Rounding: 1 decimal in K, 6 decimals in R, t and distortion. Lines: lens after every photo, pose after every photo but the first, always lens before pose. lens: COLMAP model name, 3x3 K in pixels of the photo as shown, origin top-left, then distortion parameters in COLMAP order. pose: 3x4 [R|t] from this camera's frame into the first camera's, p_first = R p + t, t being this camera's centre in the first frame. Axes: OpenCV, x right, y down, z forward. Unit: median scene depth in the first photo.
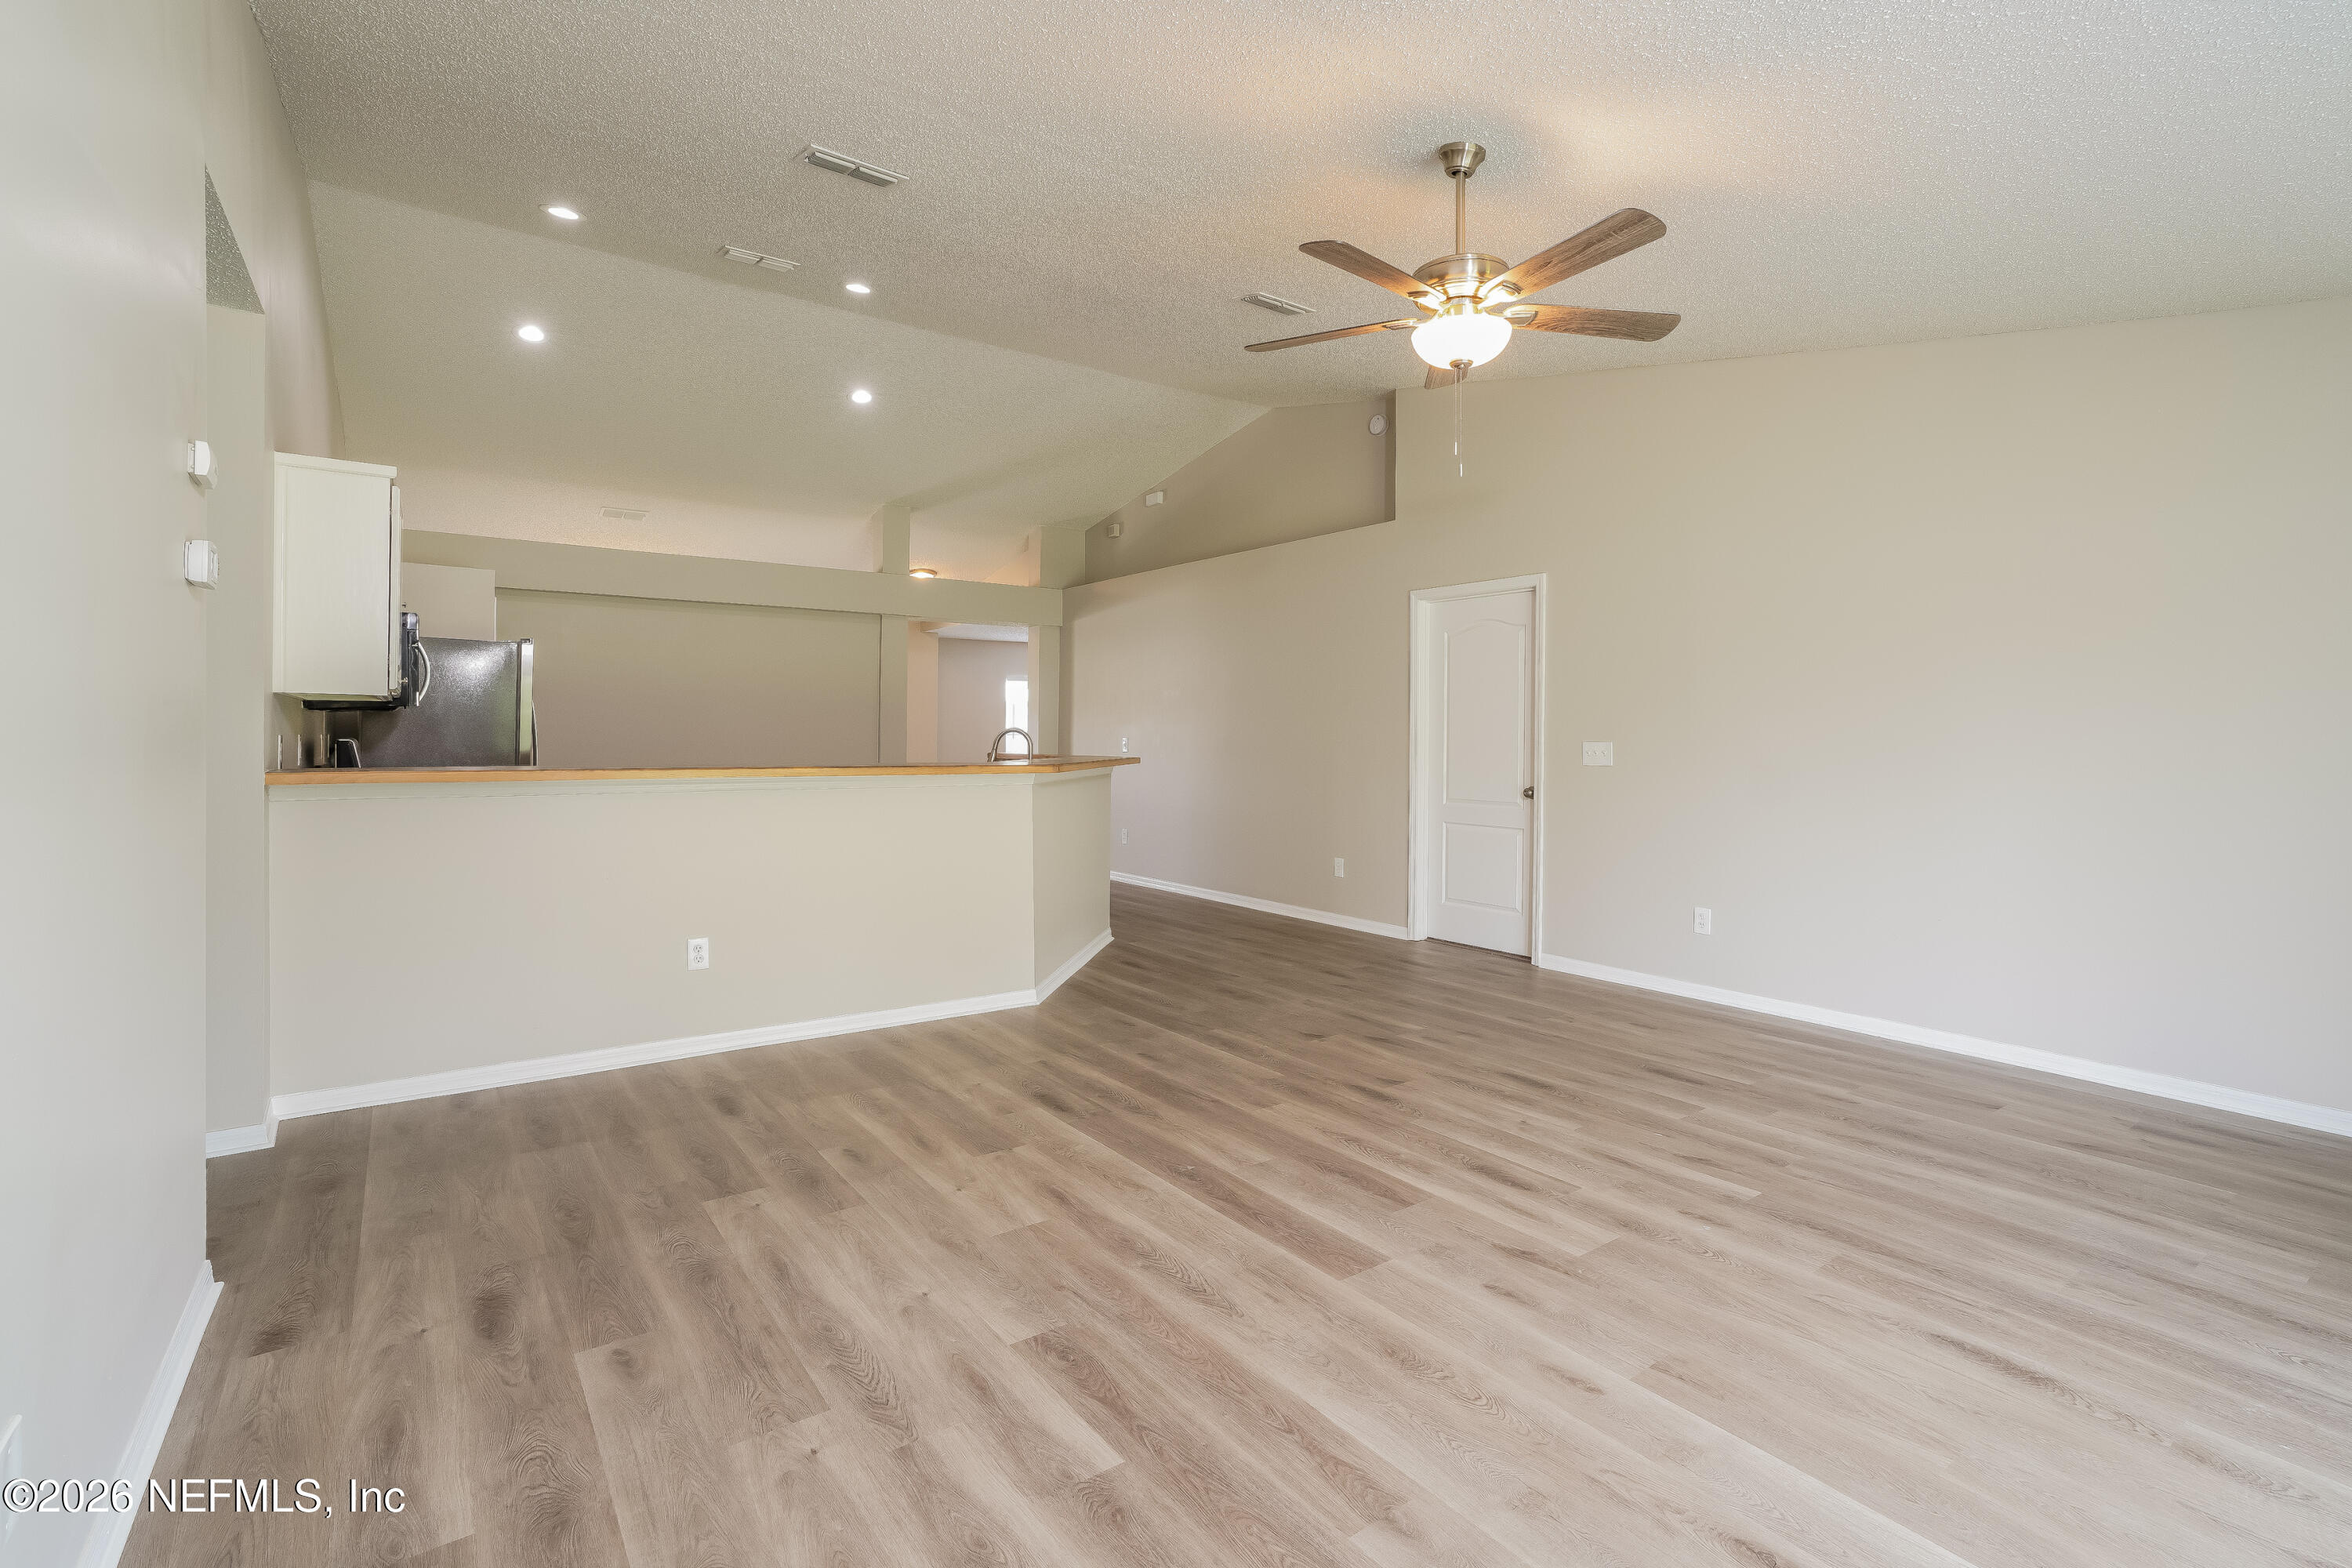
lens RADIAL K [[1052.2, 0, 1162.2], [0, 1052.2, 734.9], [0, 0, 1]] dist [-0.038591, 0.013928]
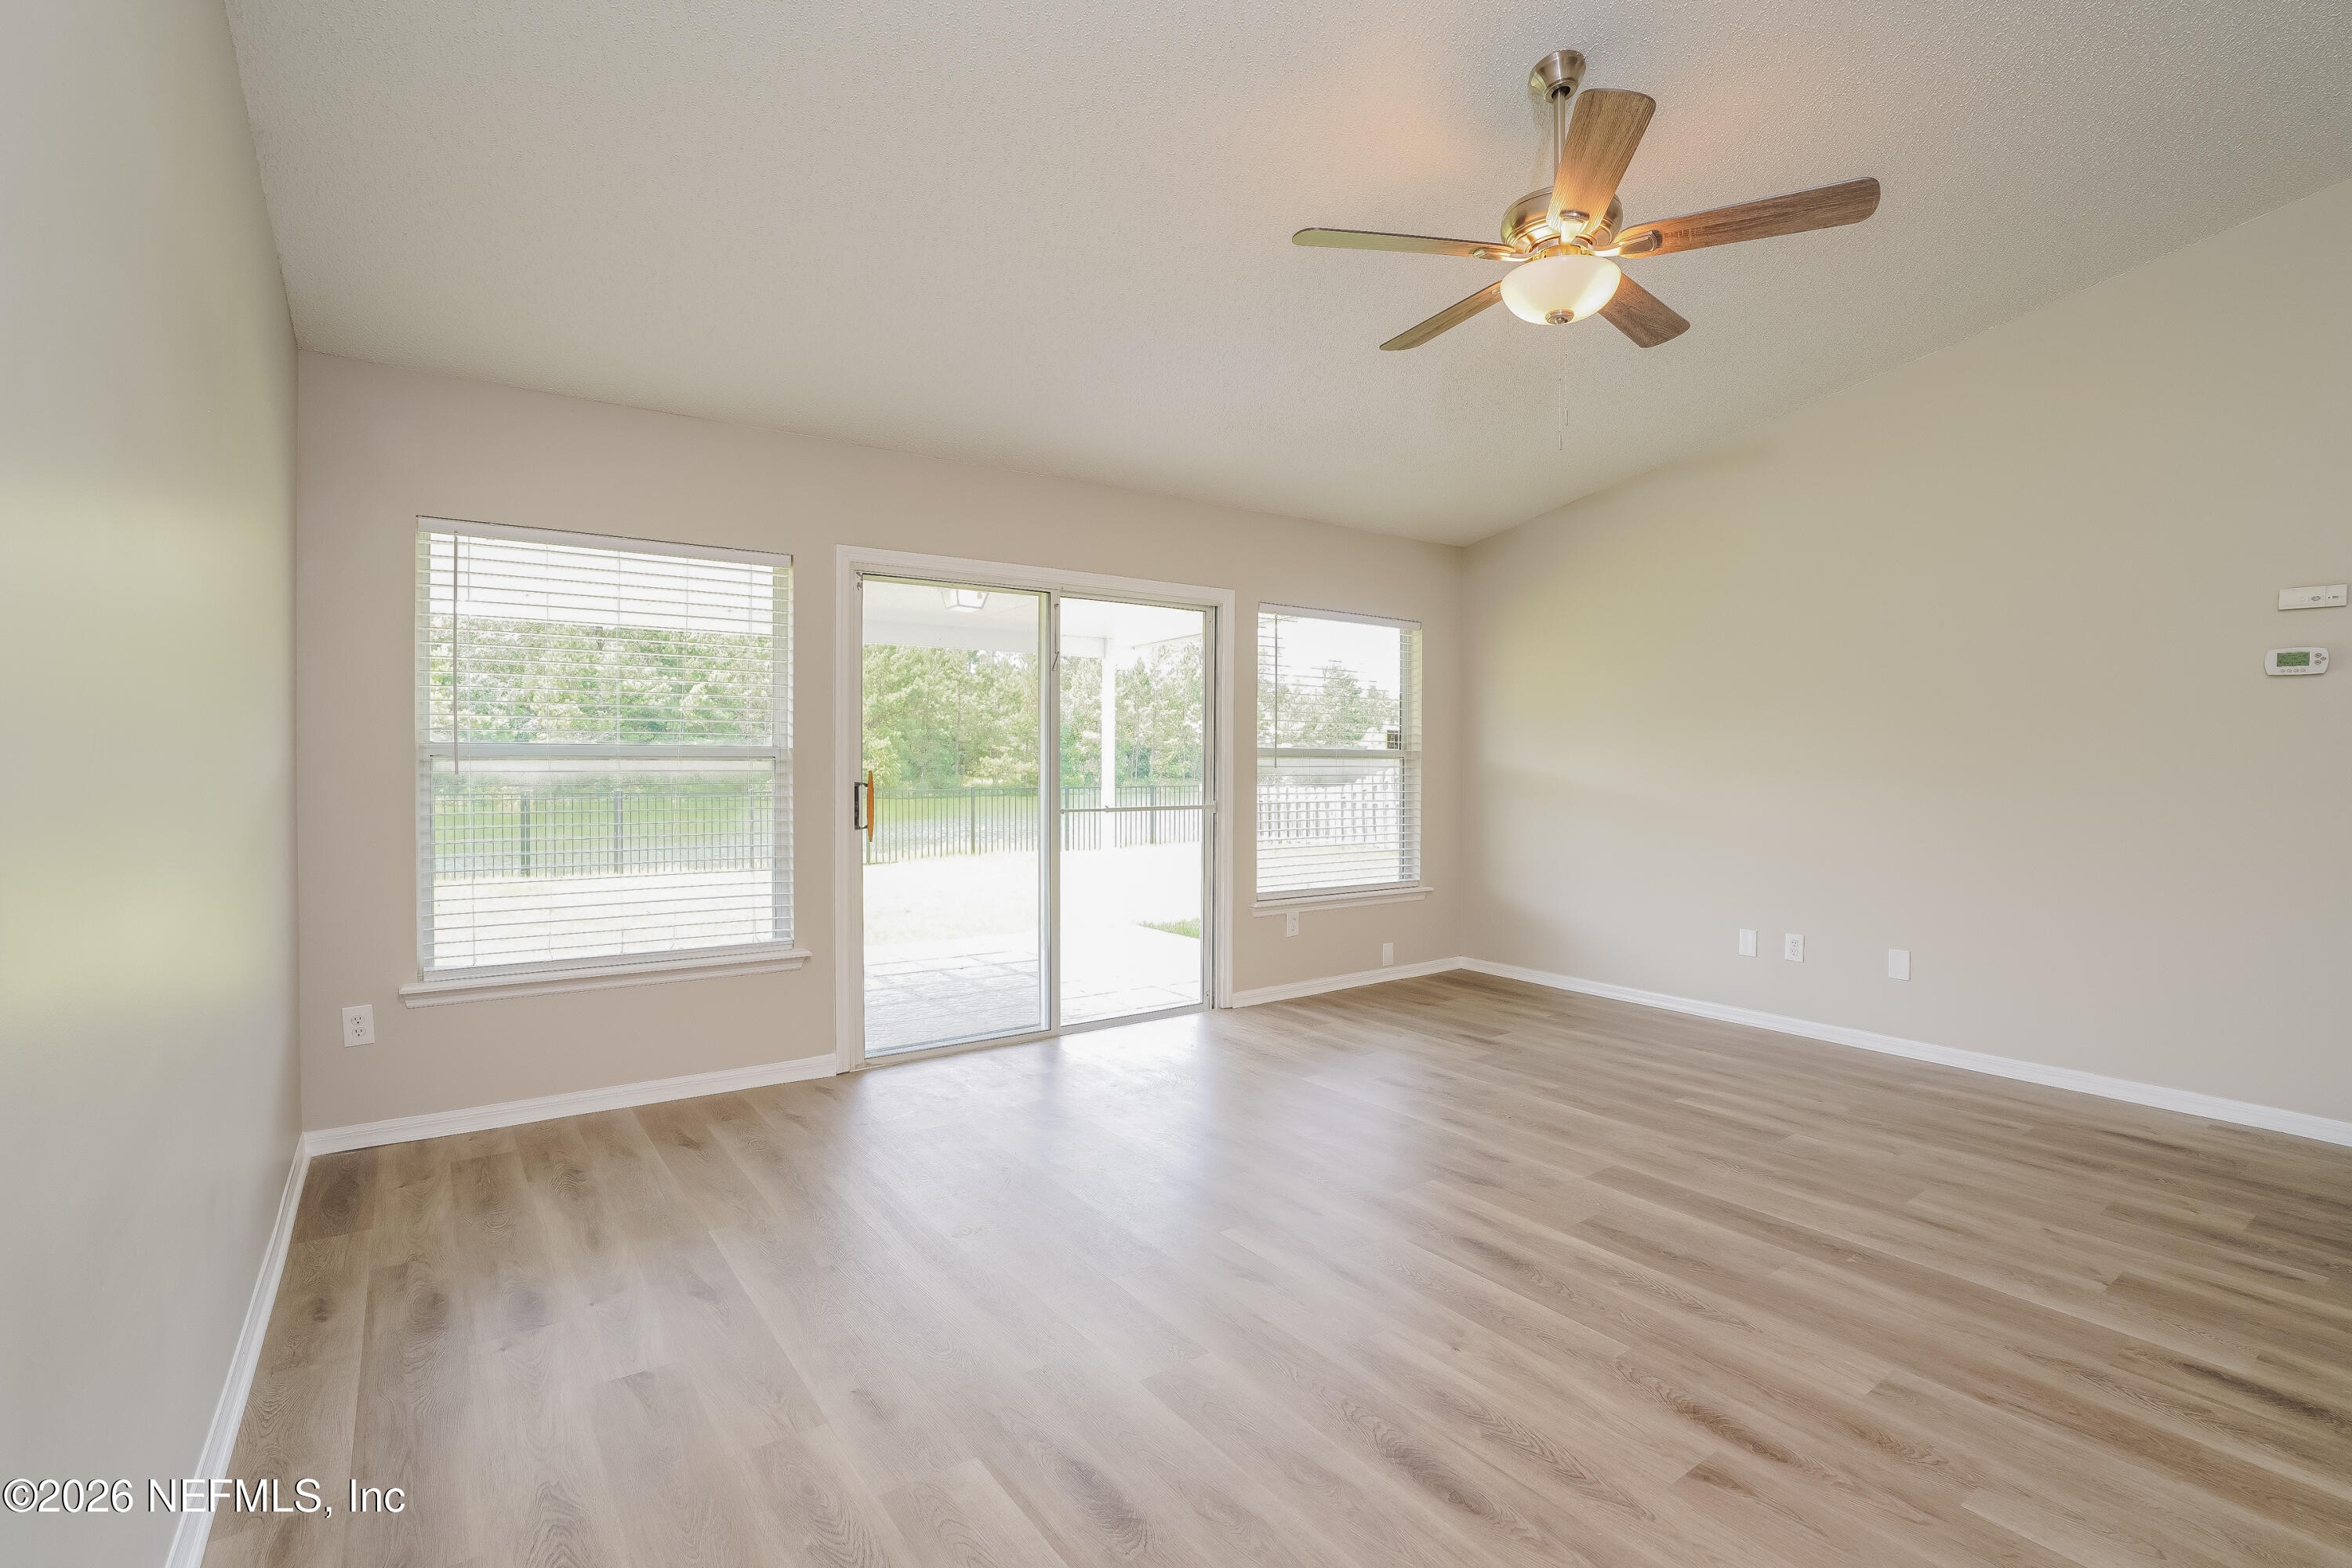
lens RADIAL K [[1052.2, 0, 1162.2], [0, 1052.2, 734.9], [0, 0, 1]] dist [-0.038591, 0.013928]
pose [[-0.999880, -0.013293, 0.007937, 0.637257], [-0.013479, 0.999625, -0.023822, 0.007111], [-0.007618, -0.023926, -0.999685, 1.994329]]
